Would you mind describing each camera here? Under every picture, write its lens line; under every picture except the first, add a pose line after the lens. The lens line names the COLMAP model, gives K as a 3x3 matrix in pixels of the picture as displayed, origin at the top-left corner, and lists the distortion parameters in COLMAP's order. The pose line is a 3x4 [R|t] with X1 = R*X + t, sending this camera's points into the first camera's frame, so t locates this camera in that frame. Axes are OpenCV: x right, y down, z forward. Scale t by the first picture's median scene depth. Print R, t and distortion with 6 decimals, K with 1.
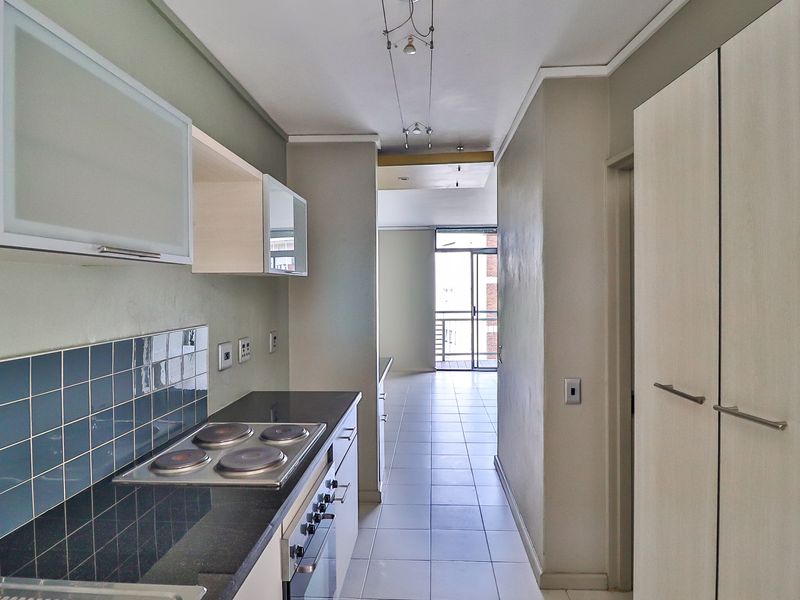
lens RADIAL K [[468.4, 0, 401.9], [0, 468.4, 296.0], [0, 0, 1]] dist [0.000641, -0.011366]
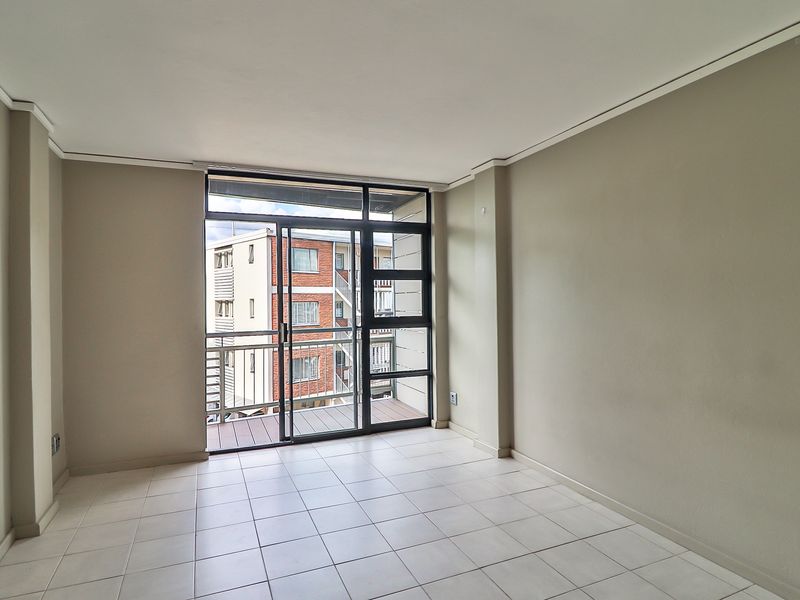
lens RADIAL K [[468.4, 0, 401.9], [0, 468.4, 296.0], [0, 0, 1]] dist [0.000641, -0.011366]
pose [[0.892765, 0.002892, 0.450513, 0.096678], [0.008894, 0.999671, -0.024041, 0.011222], [-0.450434, 0.025470, 0.892446, 1.361529]]
